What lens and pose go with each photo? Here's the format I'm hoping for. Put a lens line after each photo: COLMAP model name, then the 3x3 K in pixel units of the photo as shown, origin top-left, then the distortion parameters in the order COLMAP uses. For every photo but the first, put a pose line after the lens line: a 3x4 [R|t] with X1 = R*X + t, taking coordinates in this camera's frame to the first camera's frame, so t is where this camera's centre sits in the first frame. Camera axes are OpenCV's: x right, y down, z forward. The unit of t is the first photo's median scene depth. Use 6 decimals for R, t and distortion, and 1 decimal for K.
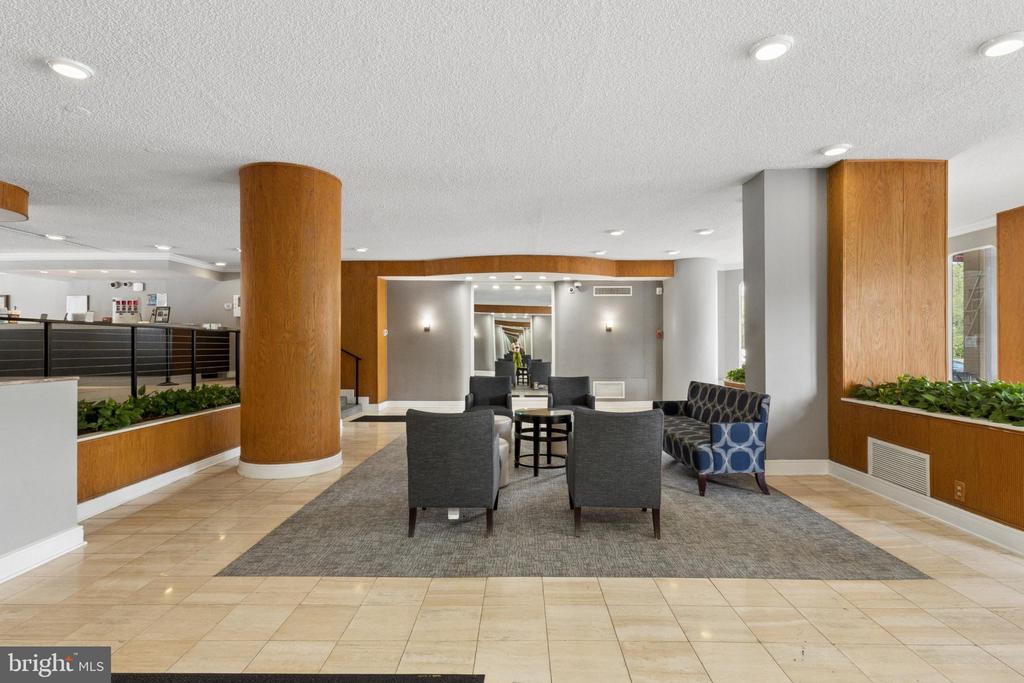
lens RADIAL K [[504.5, 0, 529.6], [0, 504.5, 348.8], [0, 0, 1]] dist [0.014610, 0.000069]
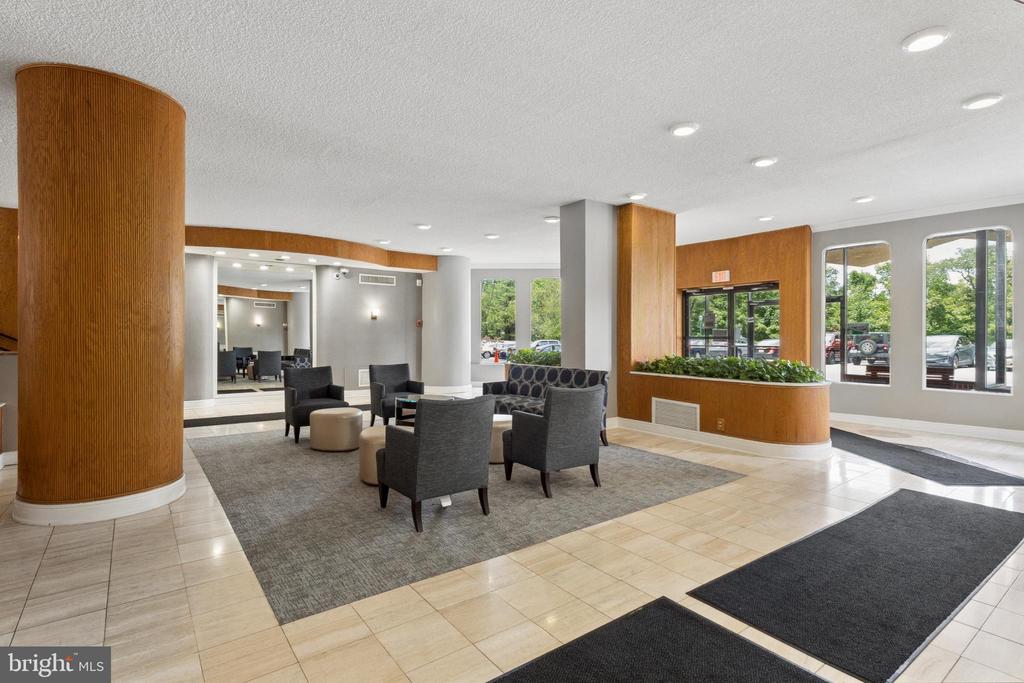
lens RADIAL K [[490.8, 0, 512.0], [0, 490.8, 341.5], [0, 0, 1]] dist [0.017364, 0.000176]
pose [[0.801671, -0.004884, 0.597745, -0.444048], [-0.000634, 0.999959, 0.009021, 0.000612], [-0.597765, -0.007611, 0.801635, 0.098969]]
